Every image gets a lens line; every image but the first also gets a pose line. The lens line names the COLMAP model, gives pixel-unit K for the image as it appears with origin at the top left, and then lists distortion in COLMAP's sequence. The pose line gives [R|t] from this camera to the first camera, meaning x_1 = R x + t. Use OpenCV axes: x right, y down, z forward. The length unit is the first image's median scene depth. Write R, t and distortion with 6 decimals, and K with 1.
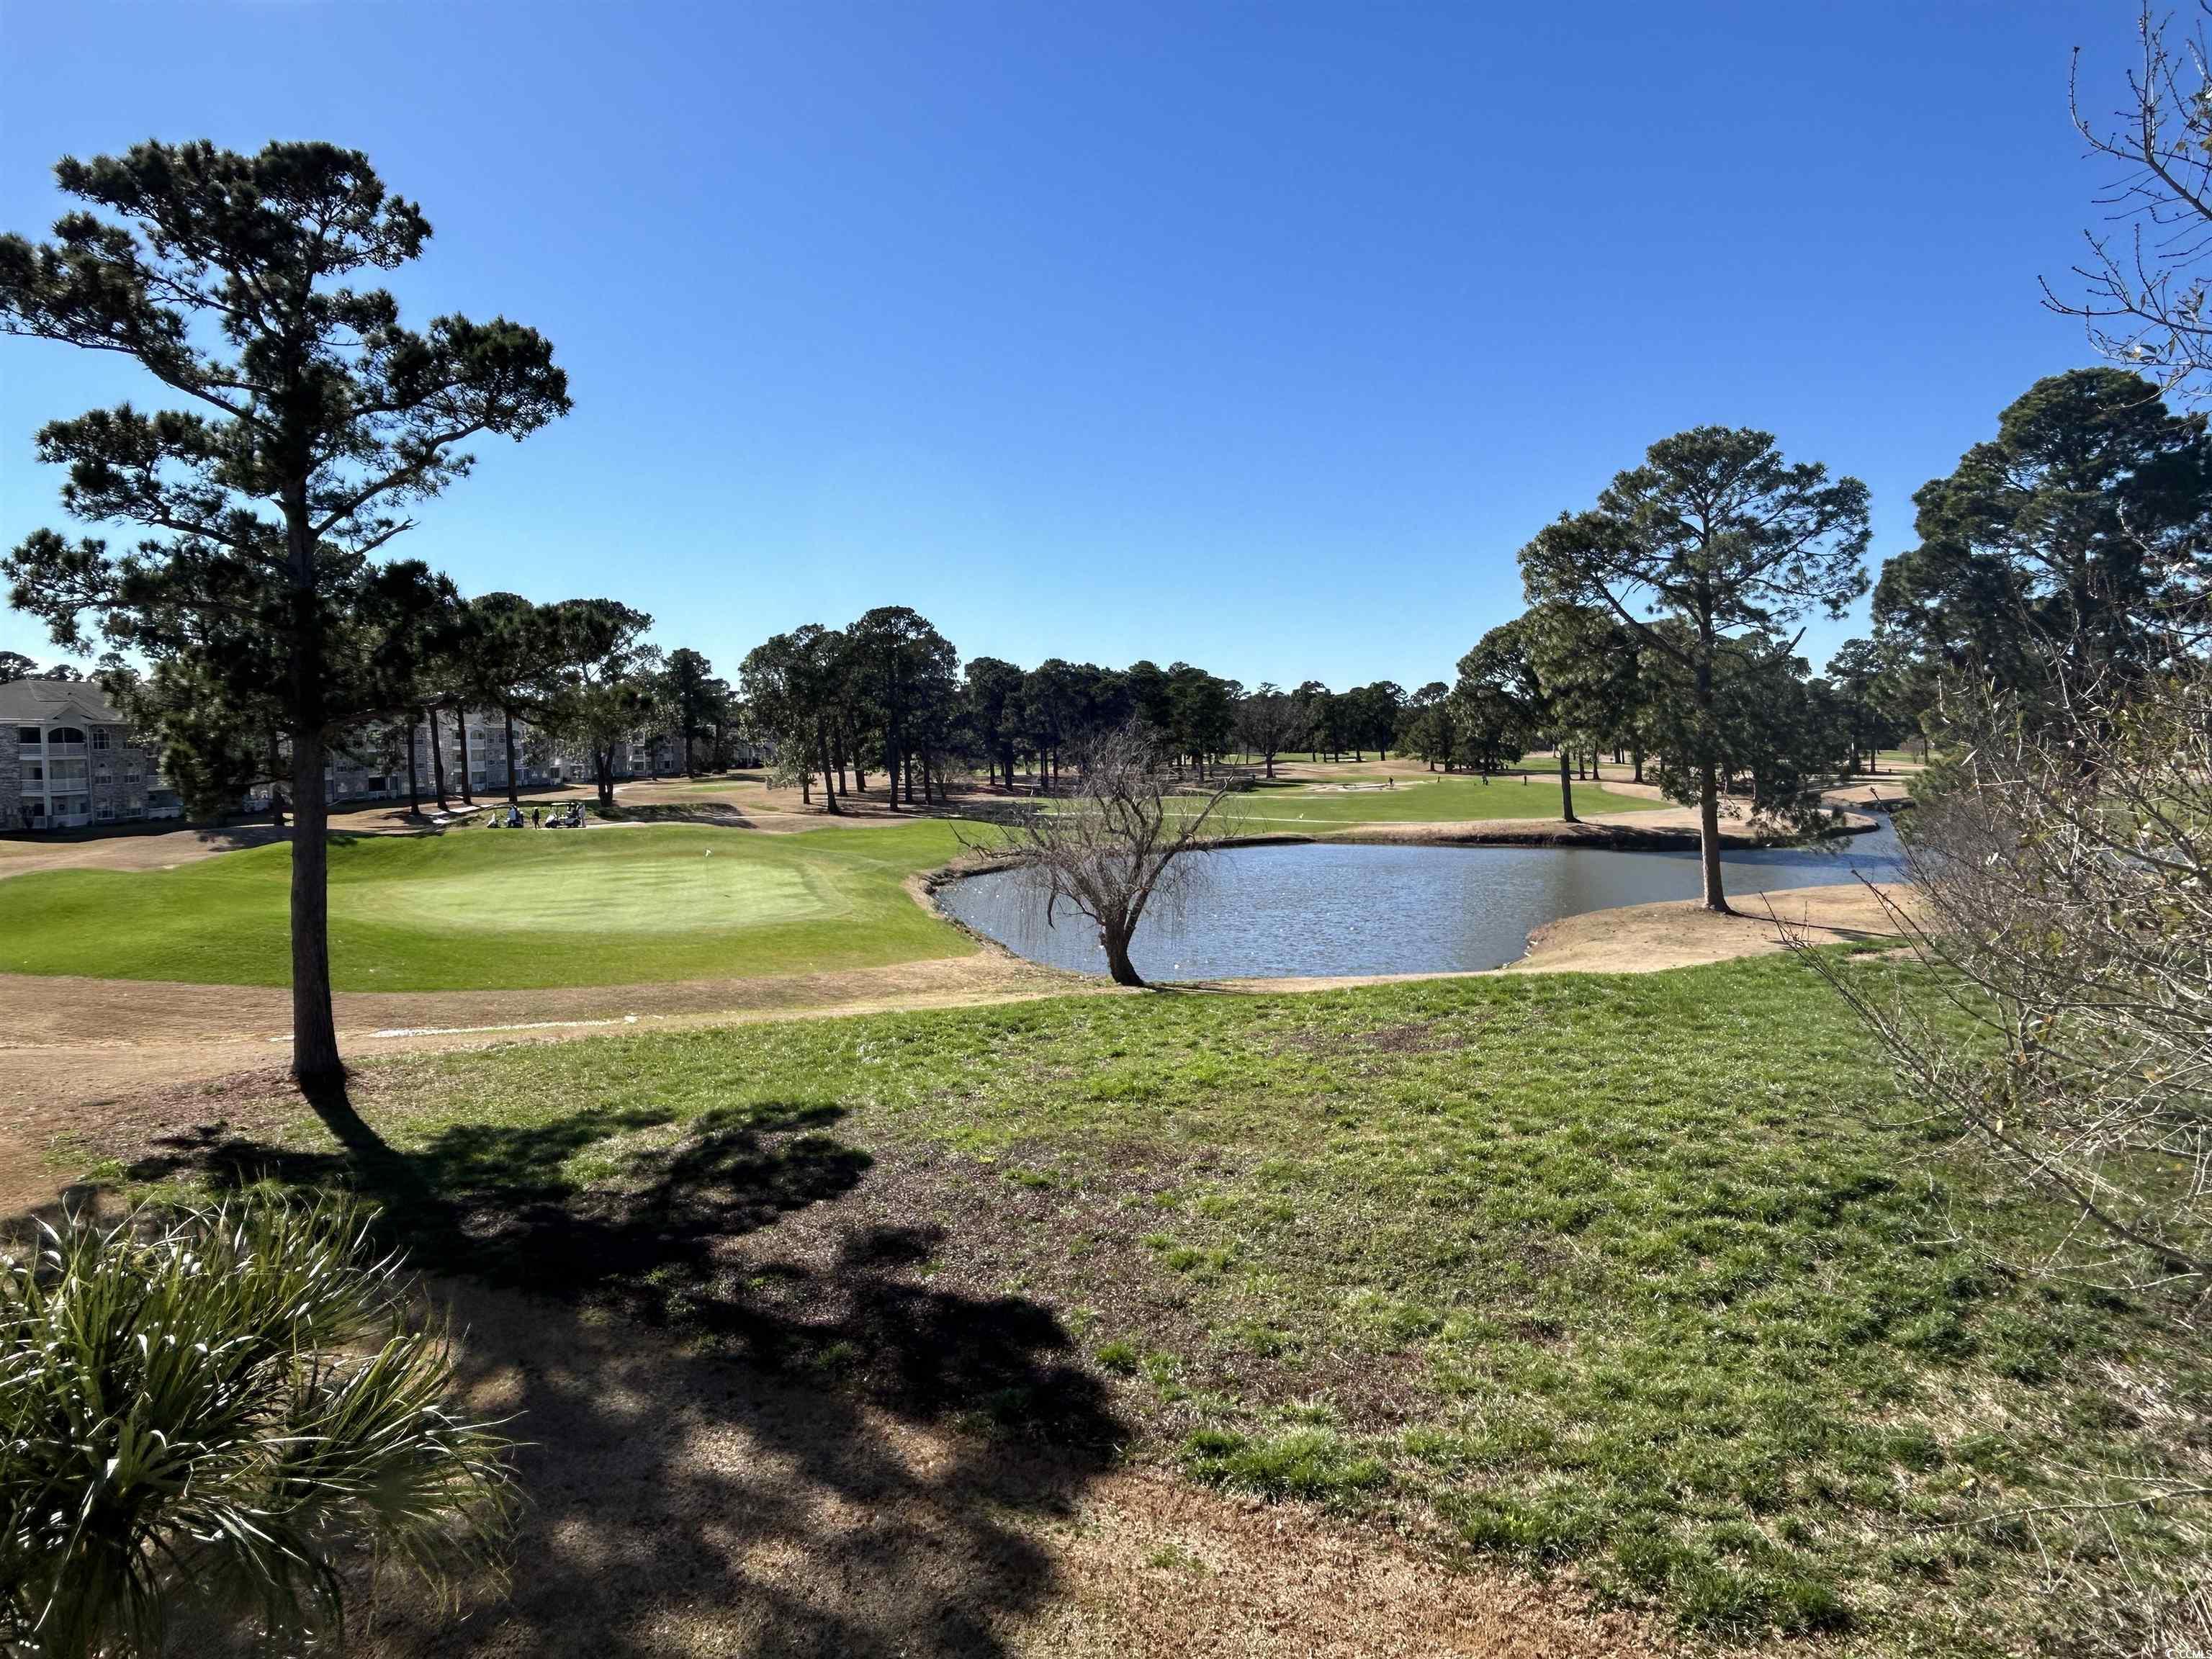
lens RADIAL K [[1372.3, 0, 1100.3], [0, 1372.3, 827.4], [0, 0, 1]] dist [0.000070, -0.003561]
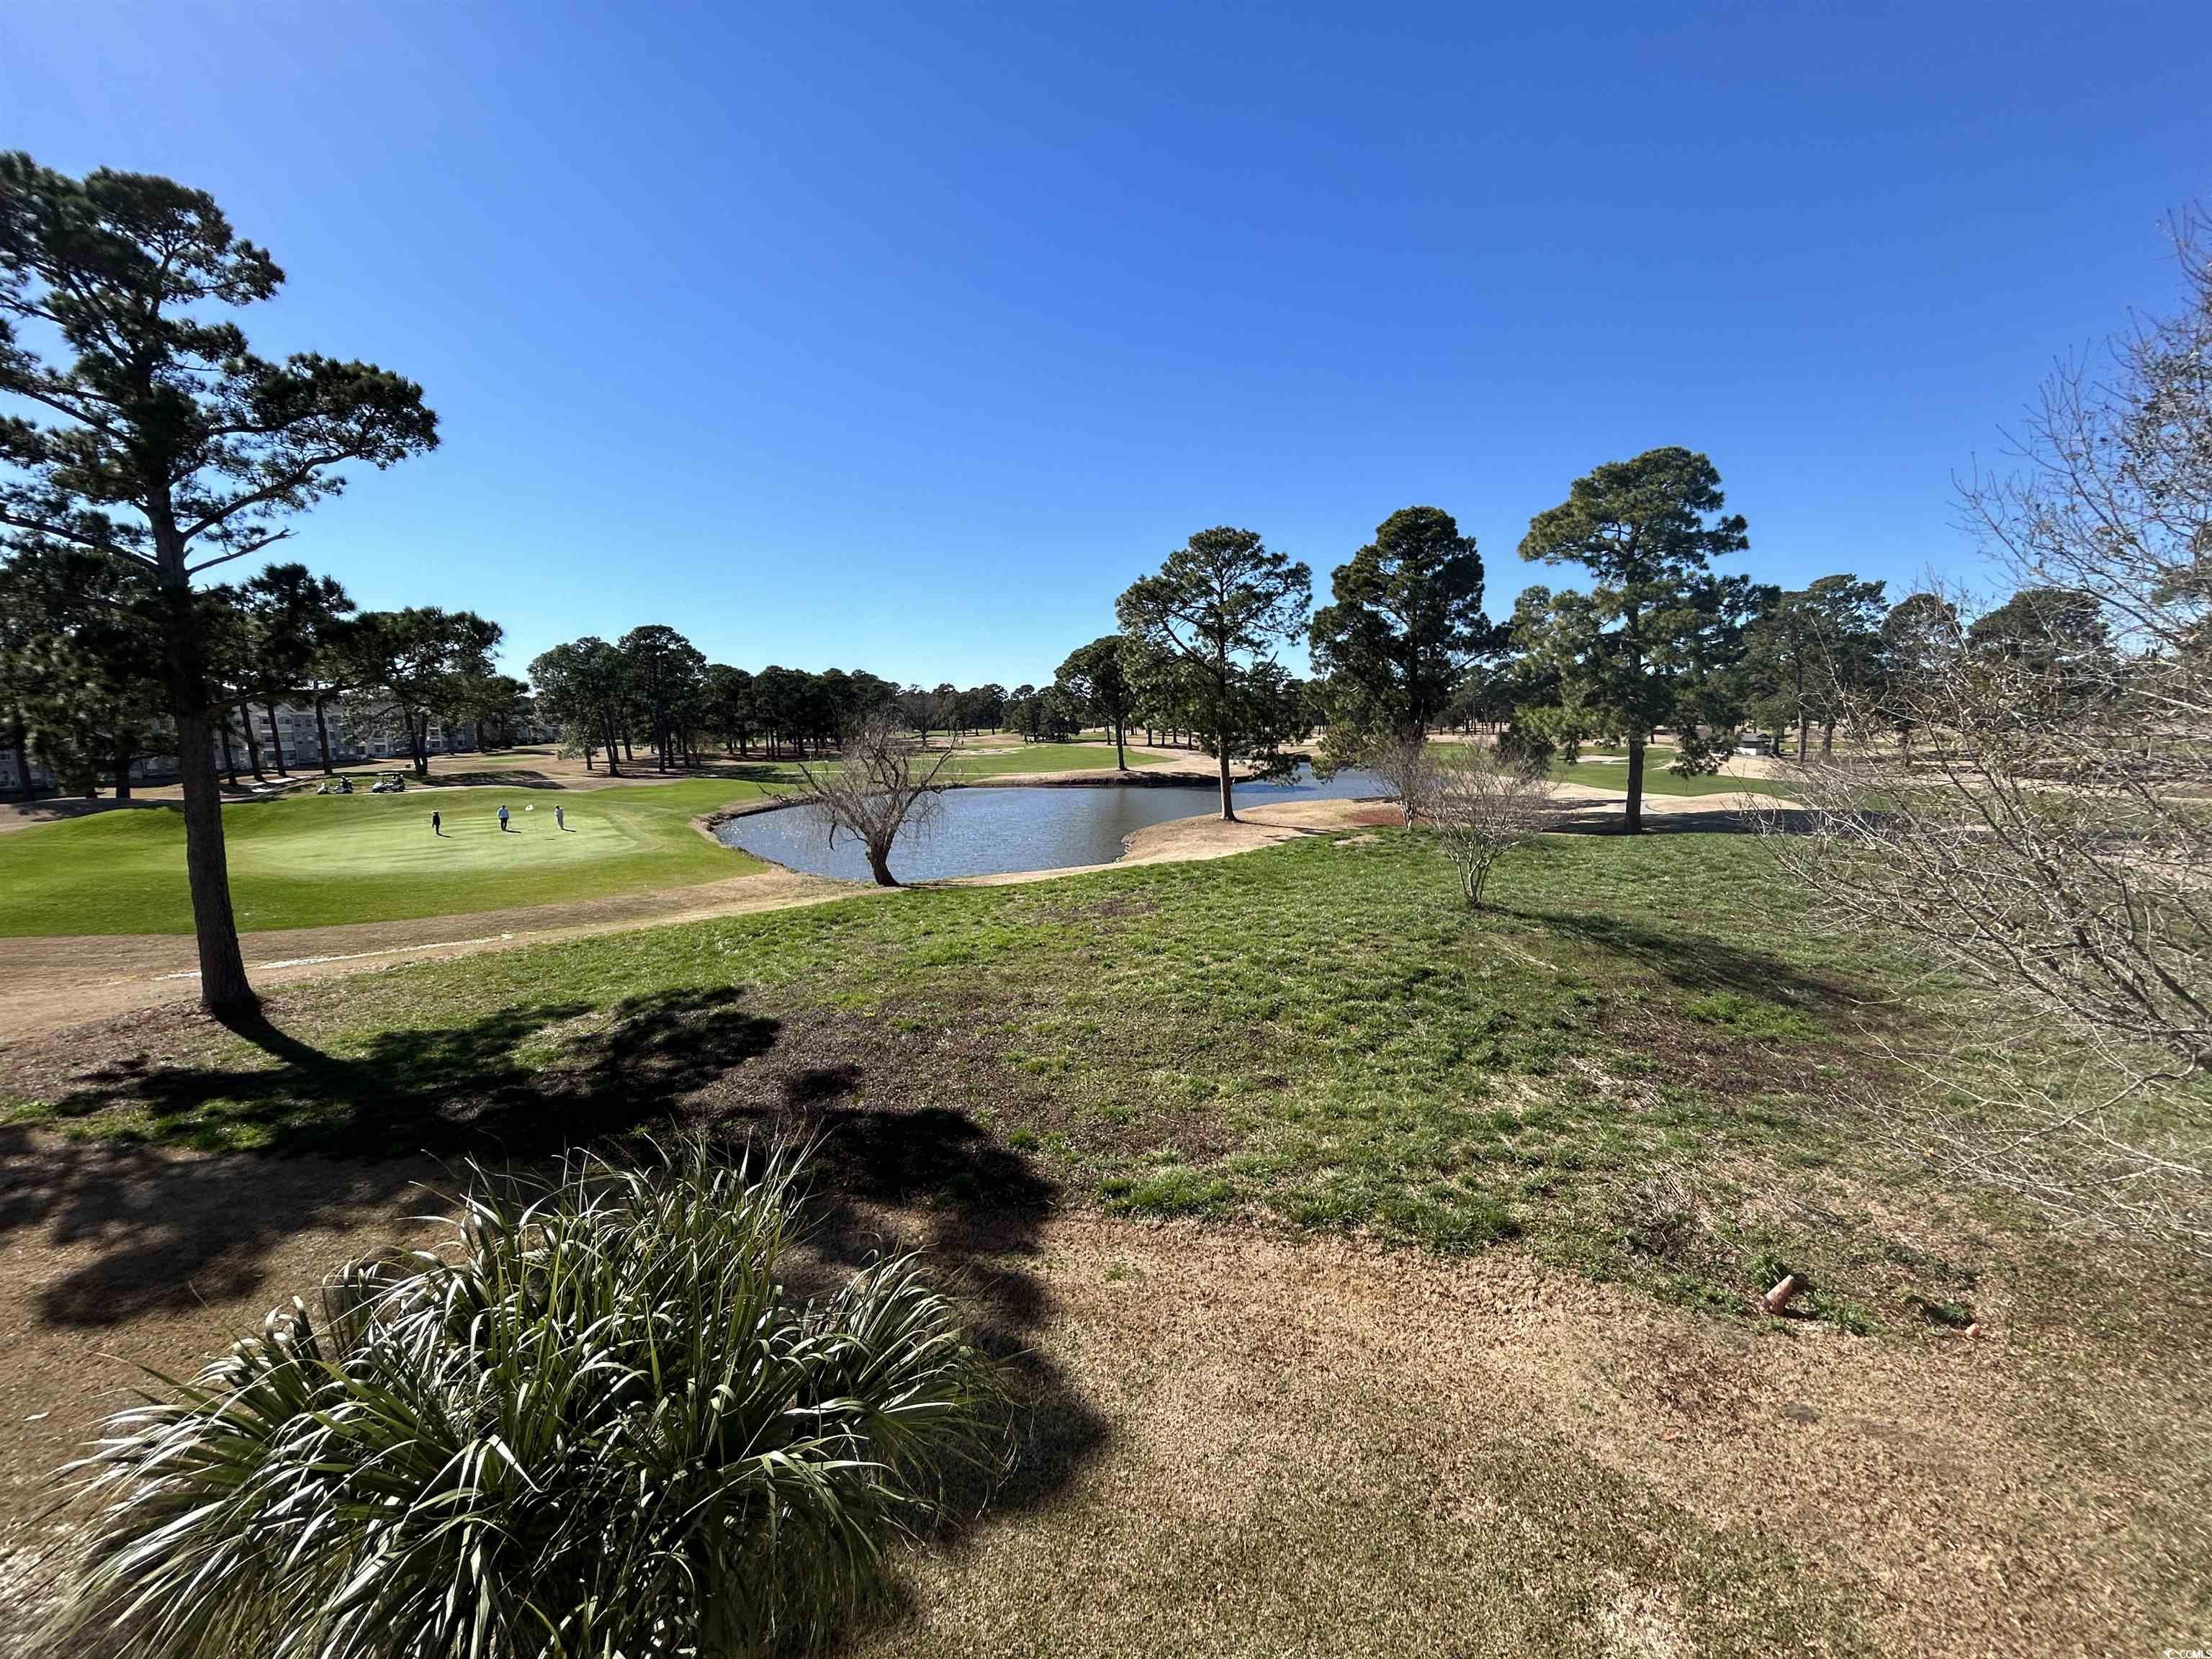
lens RADIAL K [[880.3, 0, 1098.6], [0, 880.3, 833.1], [0, 0, 1]] dist [0.000346, -0.000329]
pose [[0.948741, -0.044720, 0.312876, -0.092567], [0.025216, 0.997494, 0.066112, 0.002146], [-0.315048, -0.054834, 0.947490, 0.055950]]
